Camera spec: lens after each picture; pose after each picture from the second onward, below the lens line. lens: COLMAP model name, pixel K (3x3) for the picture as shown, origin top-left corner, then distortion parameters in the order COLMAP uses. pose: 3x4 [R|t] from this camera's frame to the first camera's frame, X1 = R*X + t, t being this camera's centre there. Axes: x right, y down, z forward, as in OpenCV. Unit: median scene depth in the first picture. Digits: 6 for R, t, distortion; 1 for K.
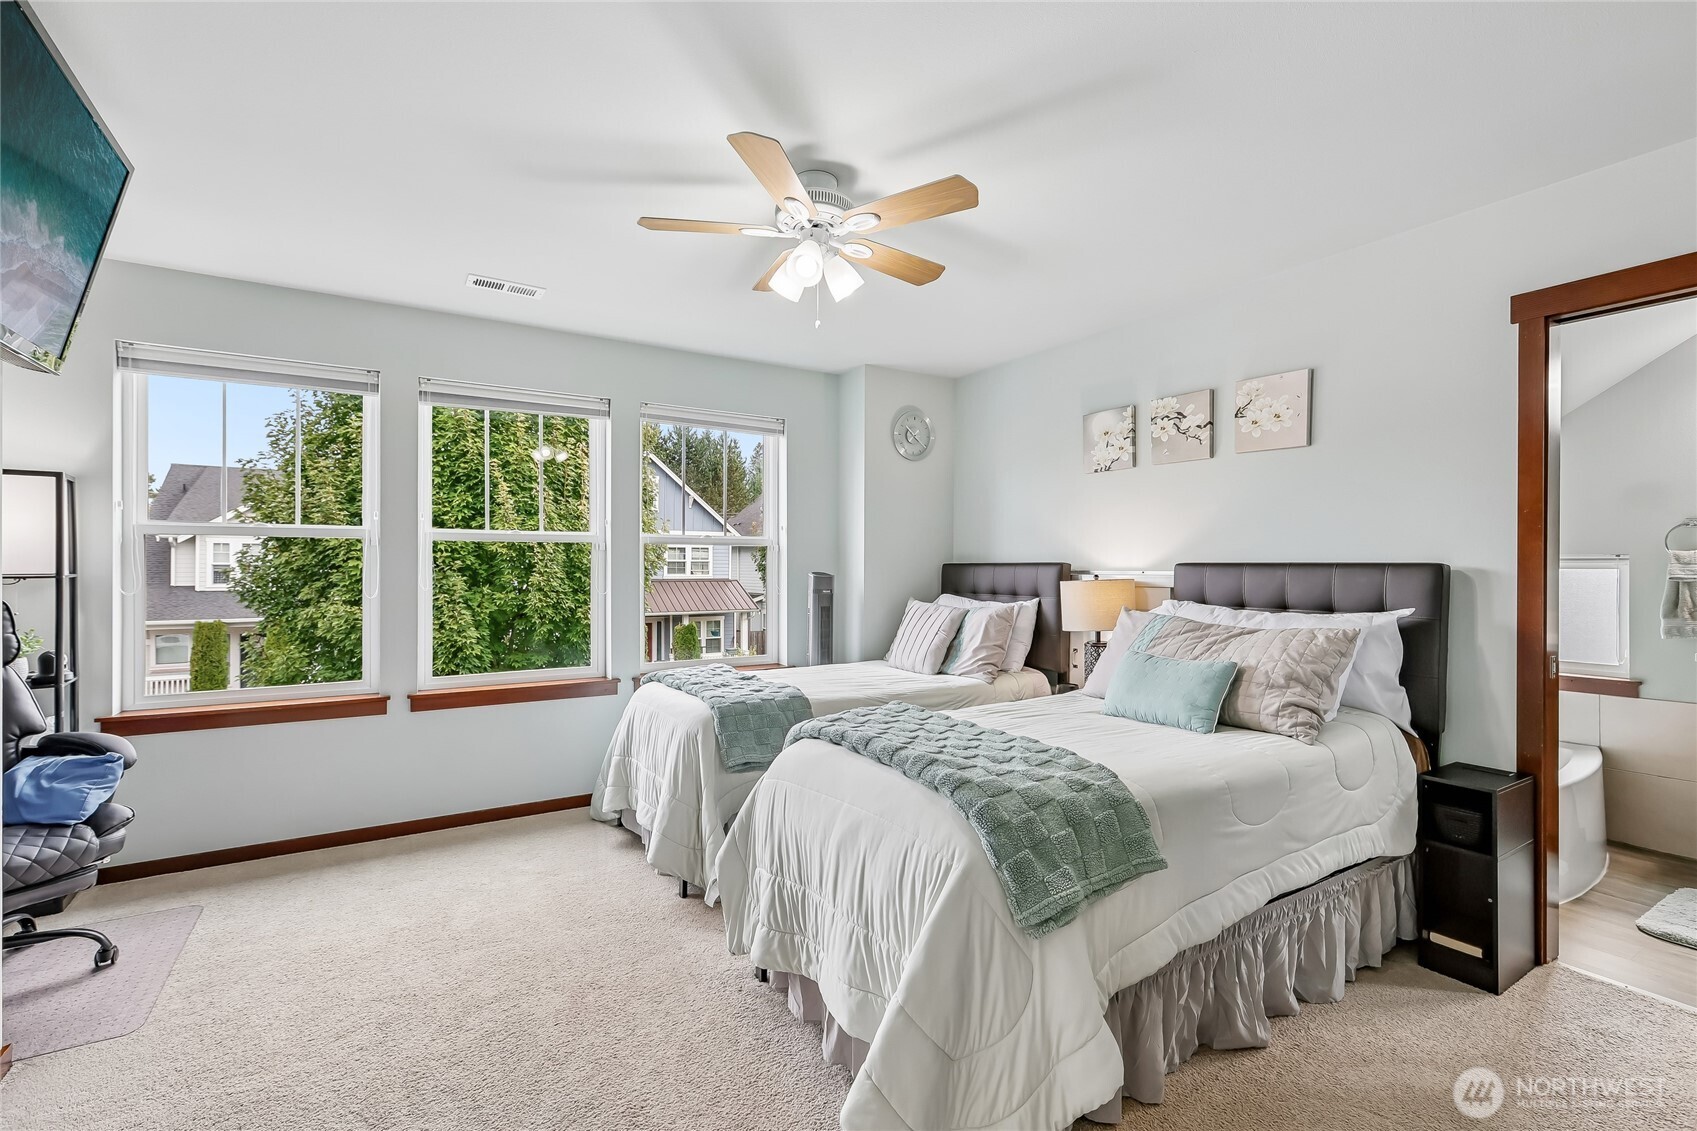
lens RADIAL K [[754.4, 0, 846.0], [0, 754.4, 564.4], [0, 0, 1]] dist [-0.002127, 0.002476]
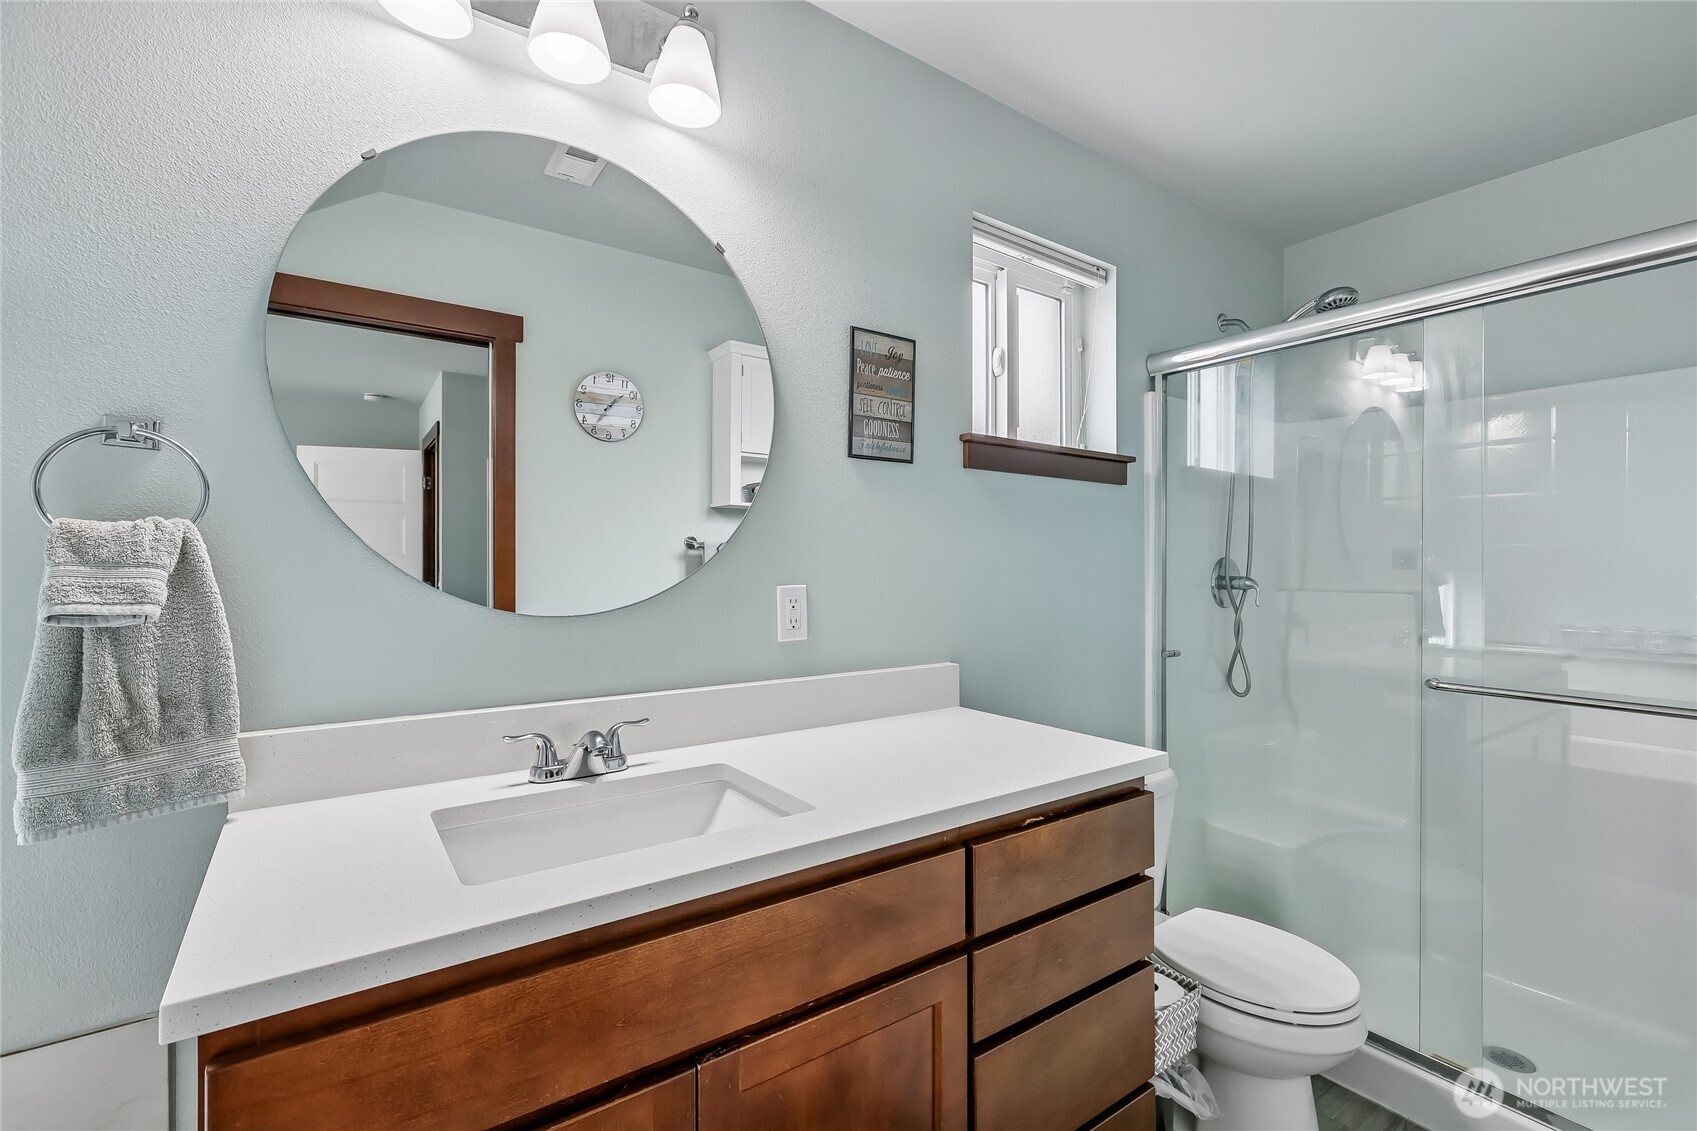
lens RADIAL K [[754.4, 0, 862.8], [0, 754.4, 559.1], [0, 0, 1]] dist [-0.002127, 0.002476]
pose [[-0.050721, -0.002103, 0.998711, 0.756901], [-0.008751, 0.999960, 0.001661, -0.005216], [-0.998675, -0.008655, -0.050737, 0.678668]]
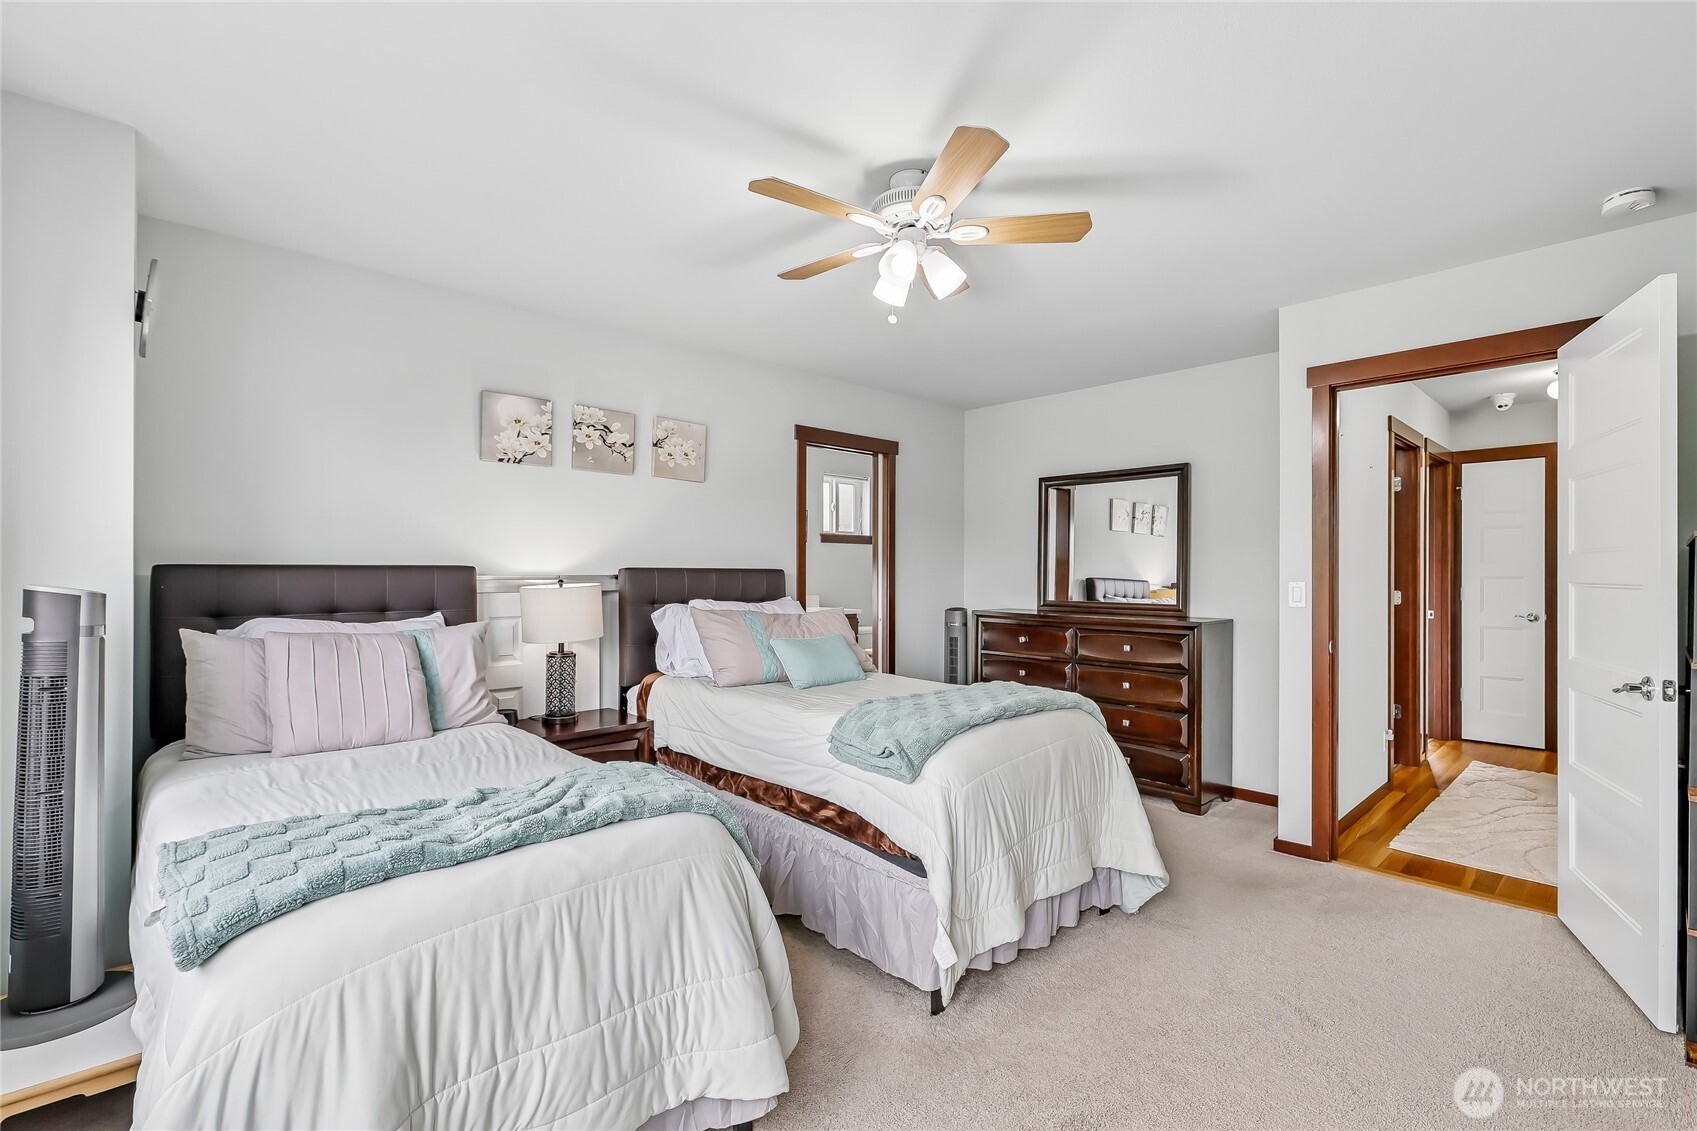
lens RADIAL K [[754.4, 0, 841.4], [0, 754.4, 567.8], [0, 0, 1]] dist [-0.002127, 0.002476]
pose [[-0.178229, 0.000846, 0.983989, -0.678176], [-0.010400, 0.999942, -0.002744, -0.002351], [-0.983934, -0.010723, -0.178210, 0.881547]]
